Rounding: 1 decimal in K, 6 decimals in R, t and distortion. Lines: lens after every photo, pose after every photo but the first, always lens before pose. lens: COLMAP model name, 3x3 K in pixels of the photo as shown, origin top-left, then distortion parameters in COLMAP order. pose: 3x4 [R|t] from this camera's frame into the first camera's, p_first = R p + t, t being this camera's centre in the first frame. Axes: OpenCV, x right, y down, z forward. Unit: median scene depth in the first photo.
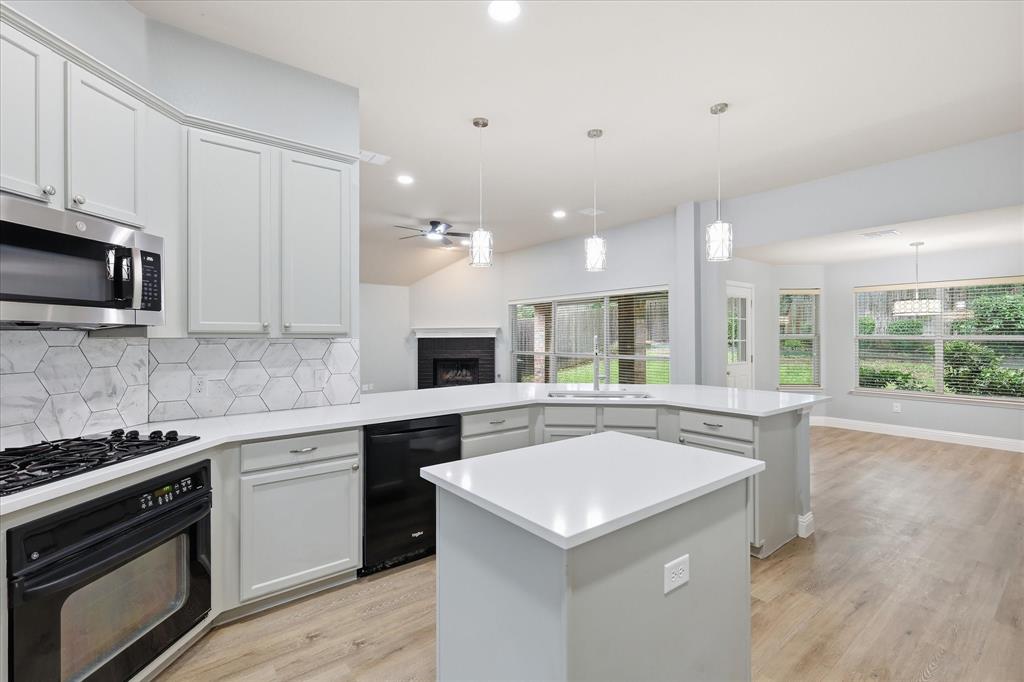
lens RADIAL K [[451.9, 0, 513.4], [0, 451.9, 334.6], [0, 0, 1]] dist [0.005124, -0.001056]
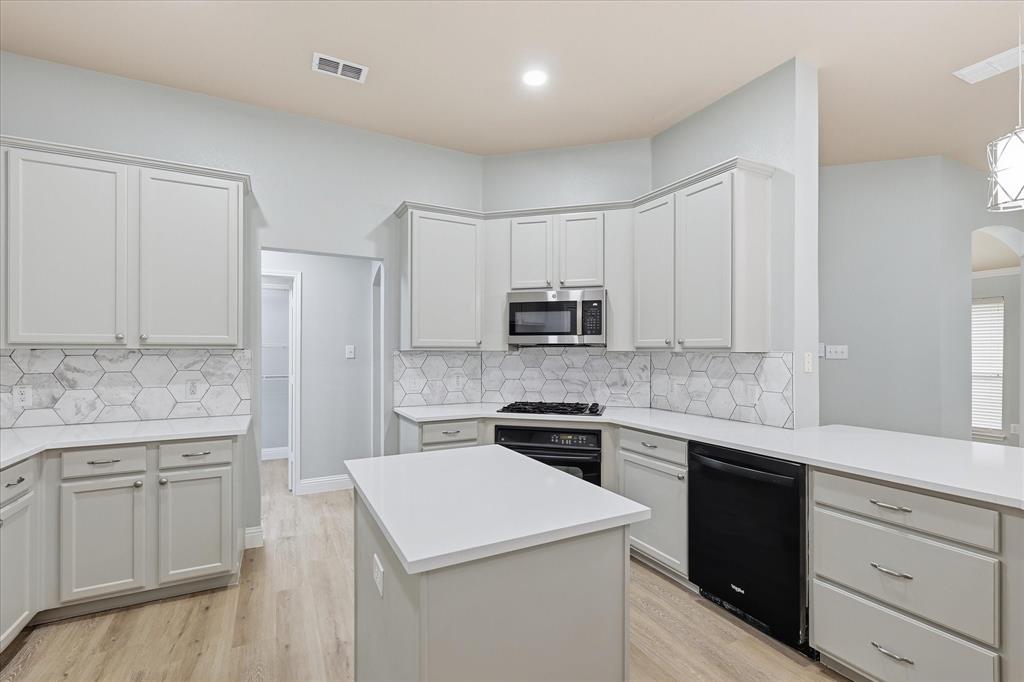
lens RADIAL K [[451.9, 0, 514.2], [0, 451.9, 346.0], [0, 0, 1]] dist [0.005124, -0.001056]
pose [[-0.164643, -0.007329, -0.986326, 0.797583], [0.002161, 0.999967, -0.007791, 0.000969], [0.986351, -0.003414, -0.164622, 0.862552]]
